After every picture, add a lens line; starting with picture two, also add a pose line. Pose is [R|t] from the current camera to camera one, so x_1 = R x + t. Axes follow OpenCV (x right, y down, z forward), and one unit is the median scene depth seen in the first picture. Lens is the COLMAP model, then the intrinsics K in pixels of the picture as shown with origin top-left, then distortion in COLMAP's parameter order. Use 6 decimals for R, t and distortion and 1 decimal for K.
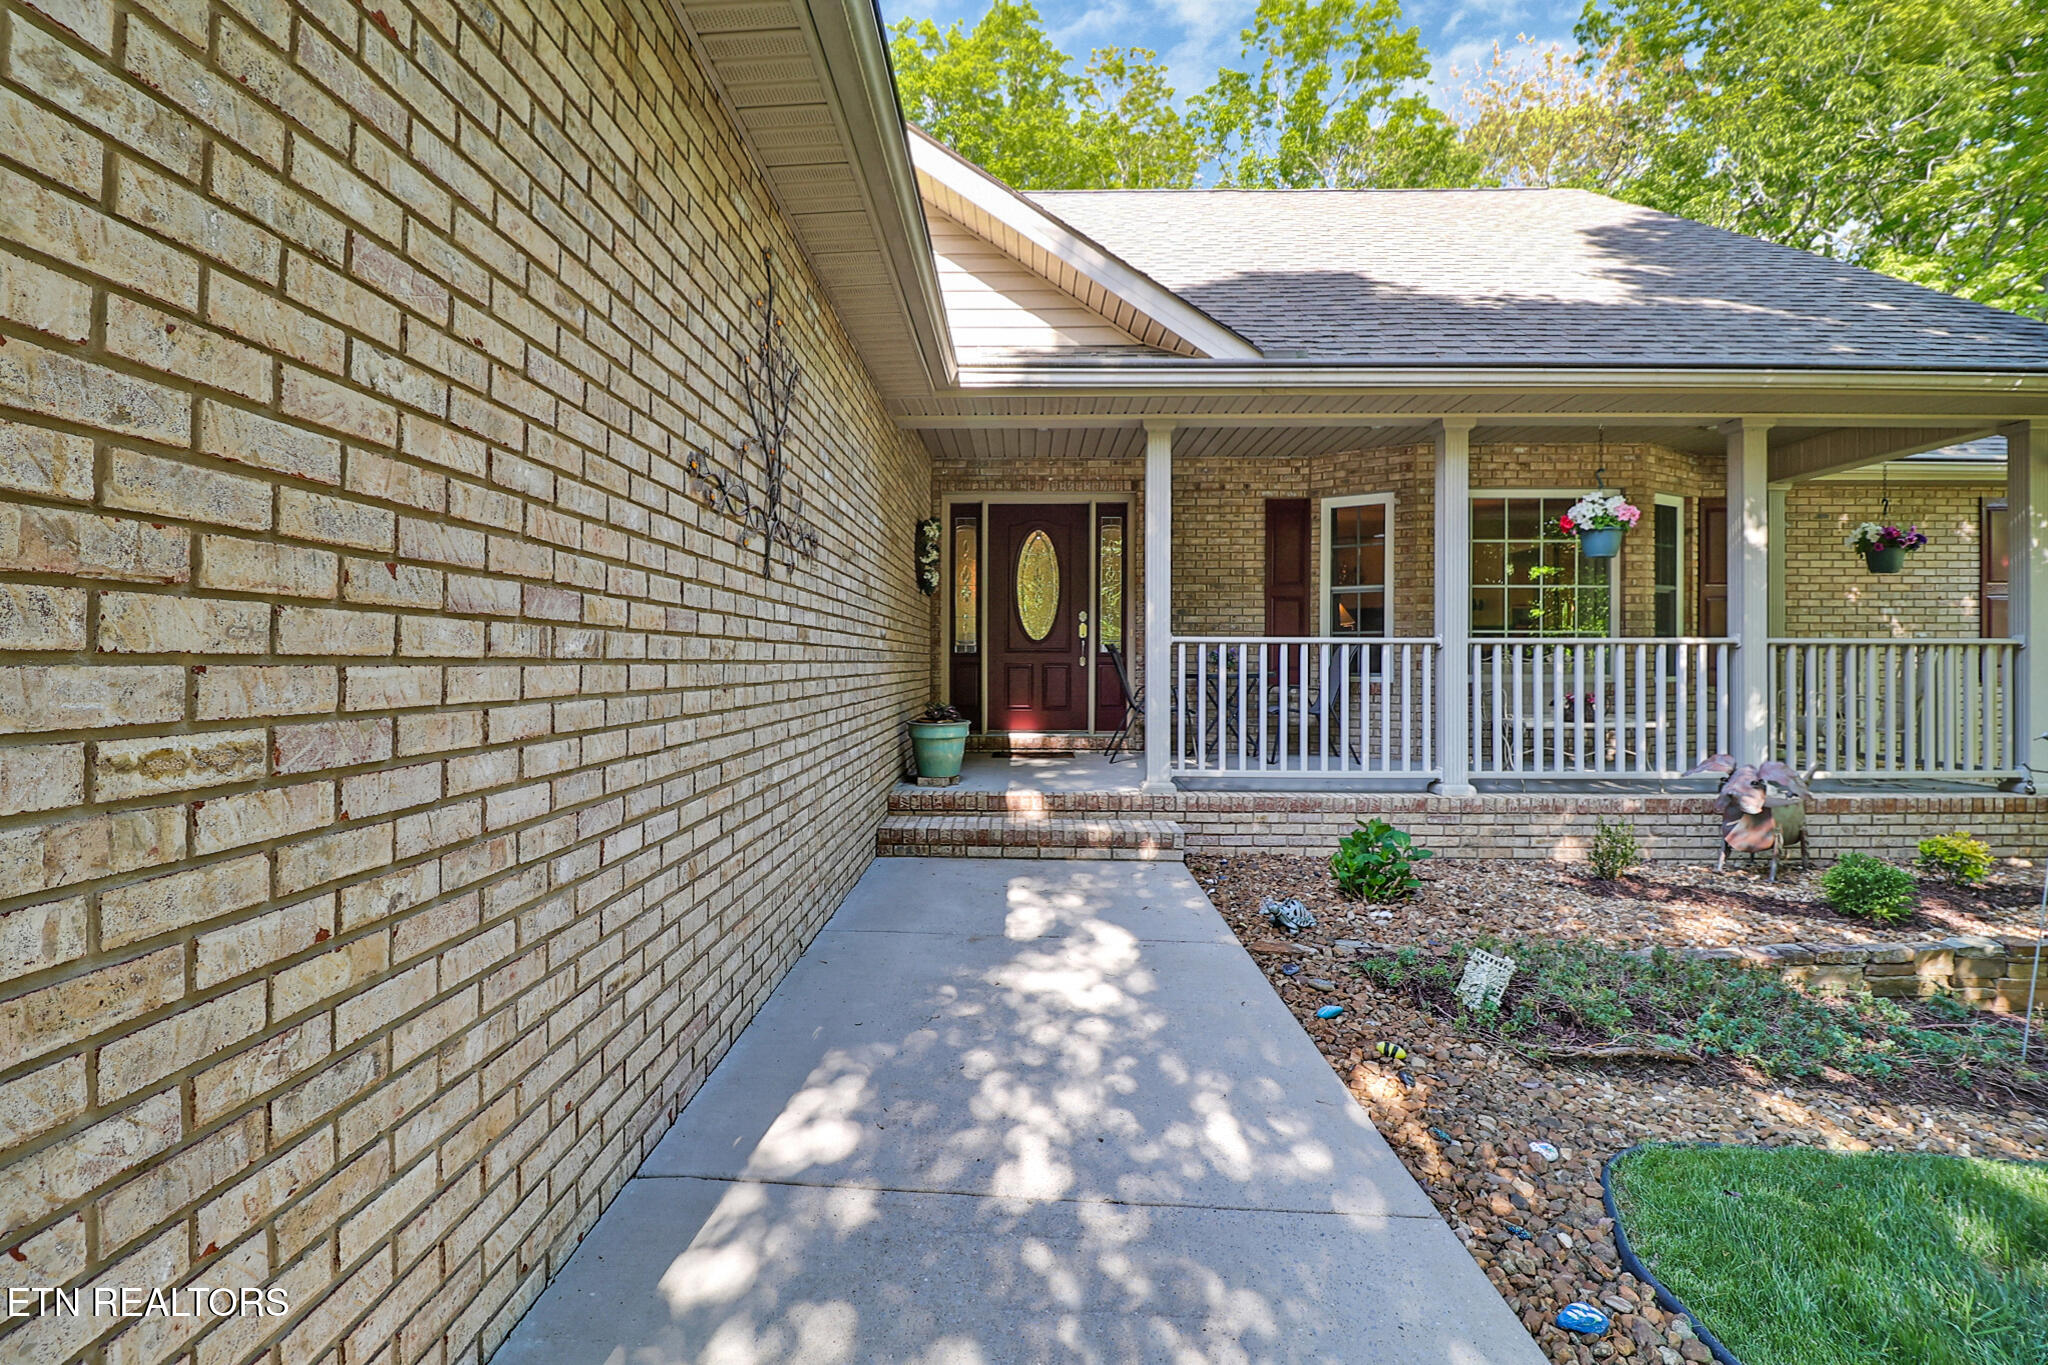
lens RADIAL K [[951.2, 0, 1024.6], [0, 951.2, 676.8], [0, 0, 1]] dist [-0.026102, -0.001428]
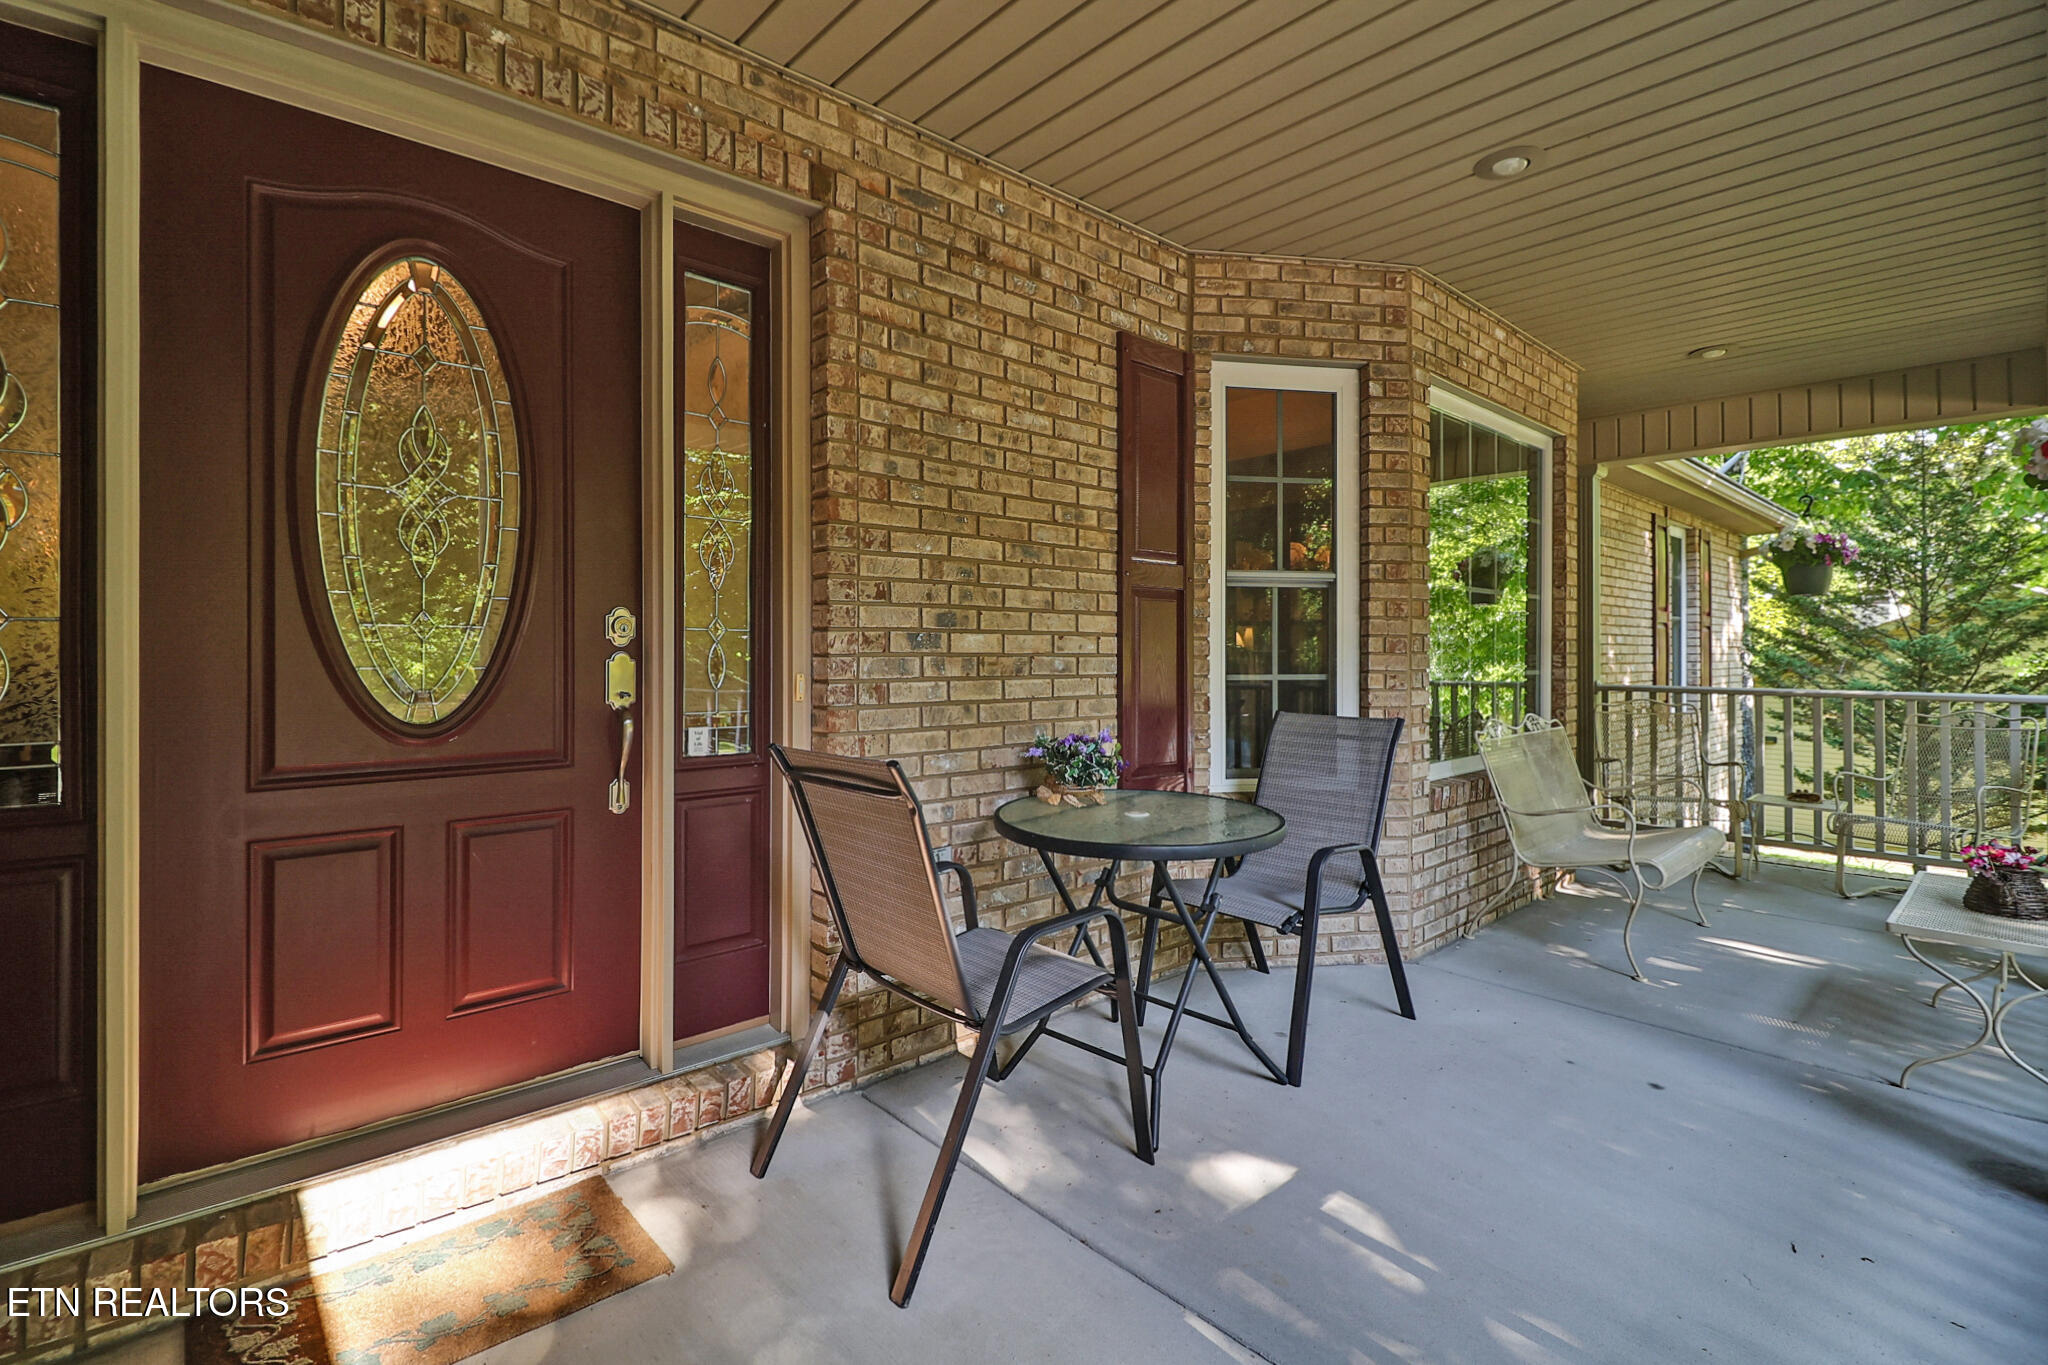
lens RADIAL K [[951.2, 0, 1022.3], [0, 951.2, 668.1], [0, 0, 1]] dist [-0.026102, -0.001428]
pose [[0.743624, -0.008123, 0.668549, -0.032359], [0.013698, 0.999901, -0.003087, -0.050674], [-0.668458, 0.011453, 0.743662, 0.742486]]
